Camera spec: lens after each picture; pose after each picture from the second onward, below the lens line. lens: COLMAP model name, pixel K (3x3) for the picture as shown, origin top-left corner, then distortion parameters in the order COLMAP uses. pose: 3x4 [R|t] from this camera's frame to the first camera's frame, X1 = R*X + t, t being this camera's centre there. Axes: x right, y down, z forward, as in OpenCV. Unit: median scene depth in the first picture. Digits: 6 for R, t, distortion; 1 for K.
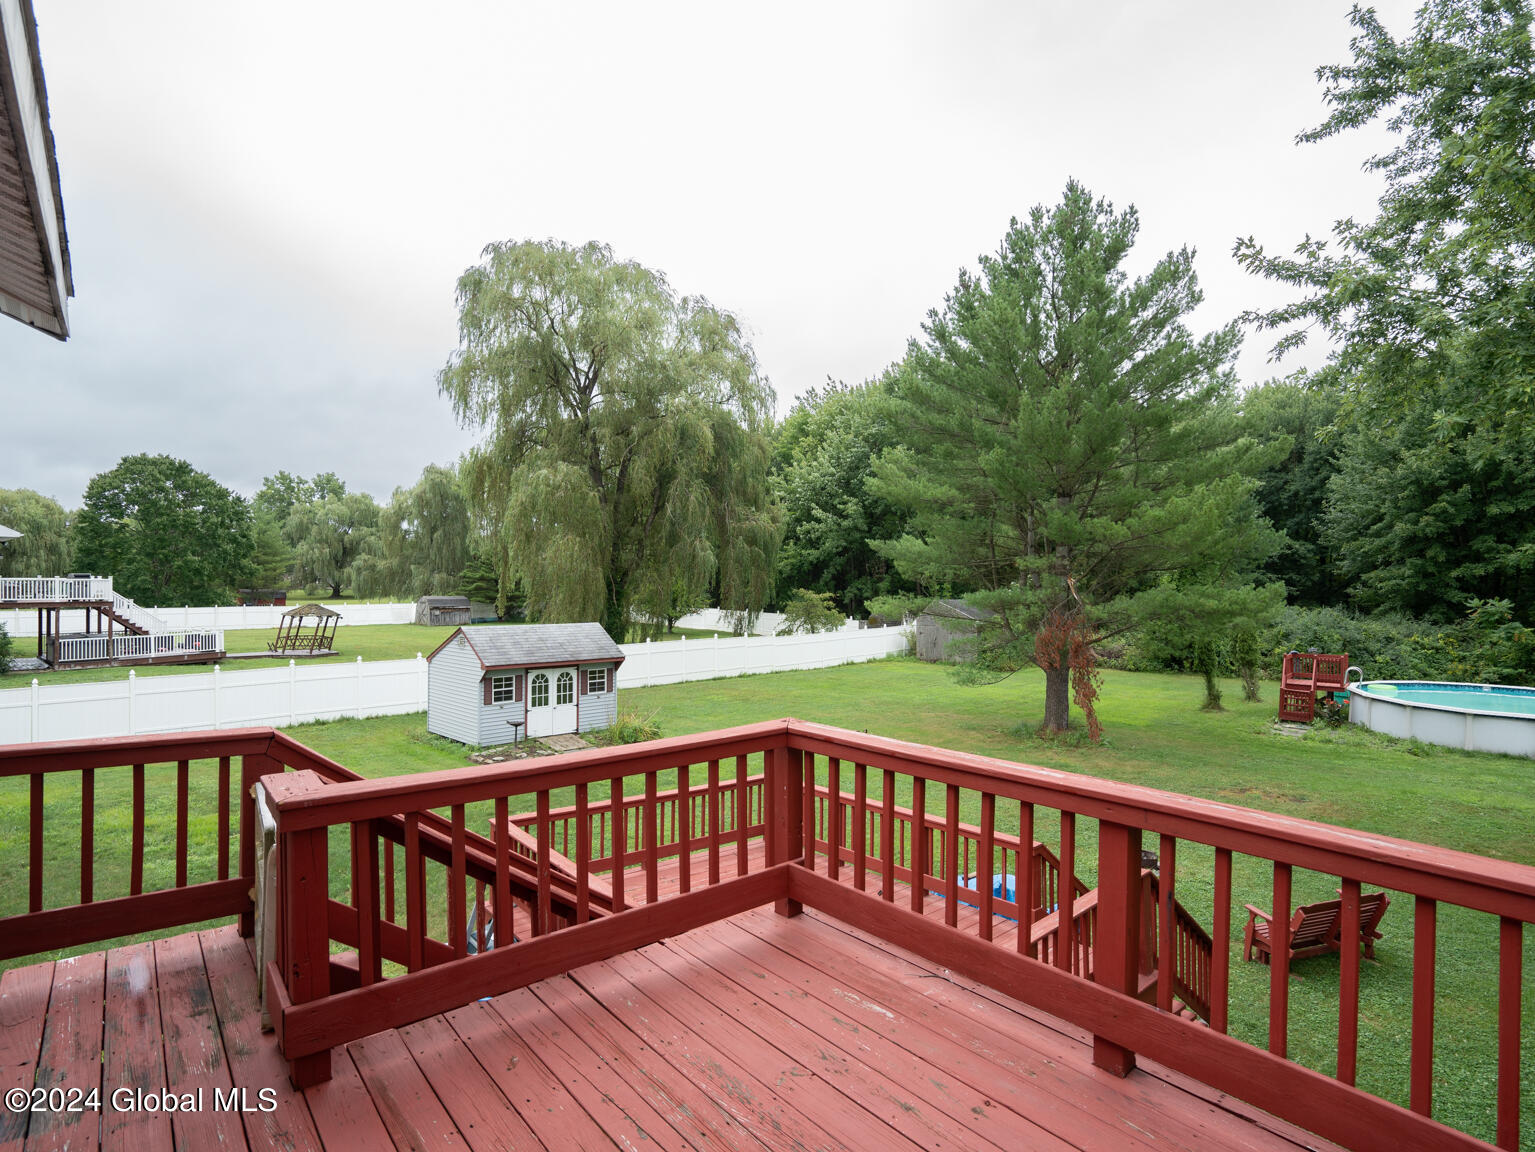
lens RADIAL K [[800.6, 0, 755.3], [0, 800.6, 573.9], [0, 0, 1]] dist [-0.062535, 0.031571]
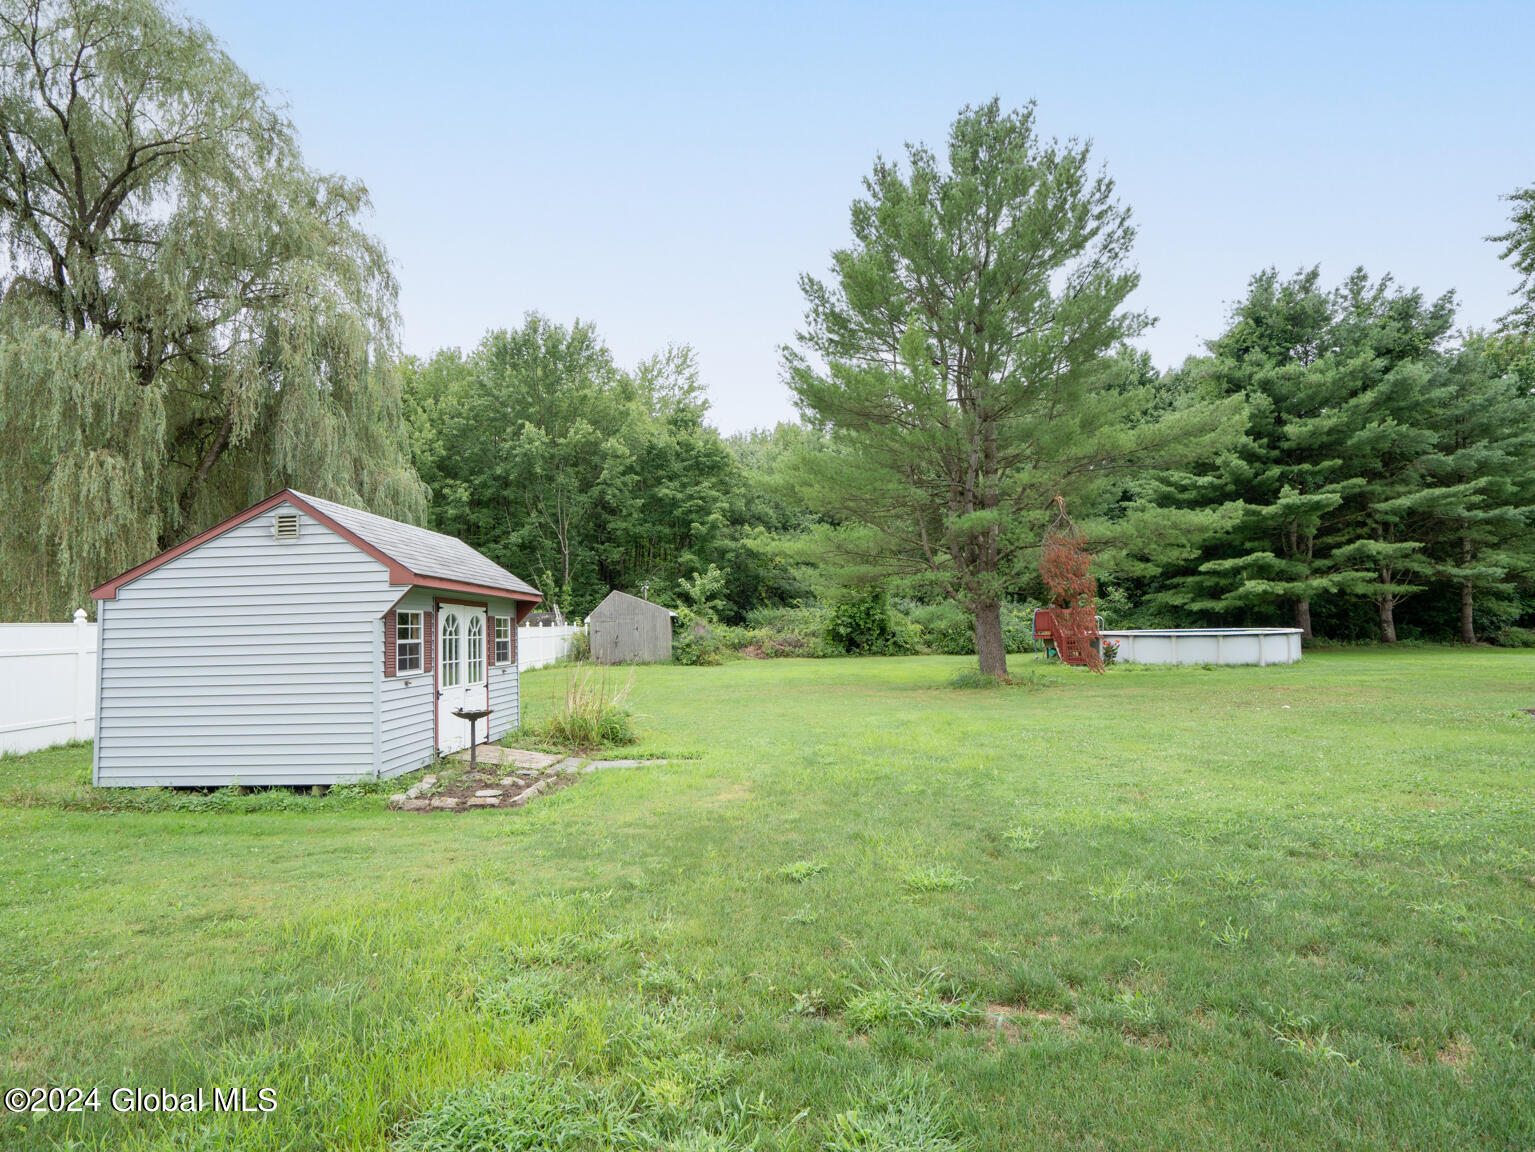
lens RADIAL K [[800.6, 0, 755.3], [0, 800.6, 573.9], [0, 0, 1]] dist [-0.062535, 0.031571]
pose [[0.738132, 0.022812, 0.674271, -0.380167], [0.025384, 0.997781, -0.061545, 0.114551], [-0.674179, 0.062544, 0.735915, 0.464081]]
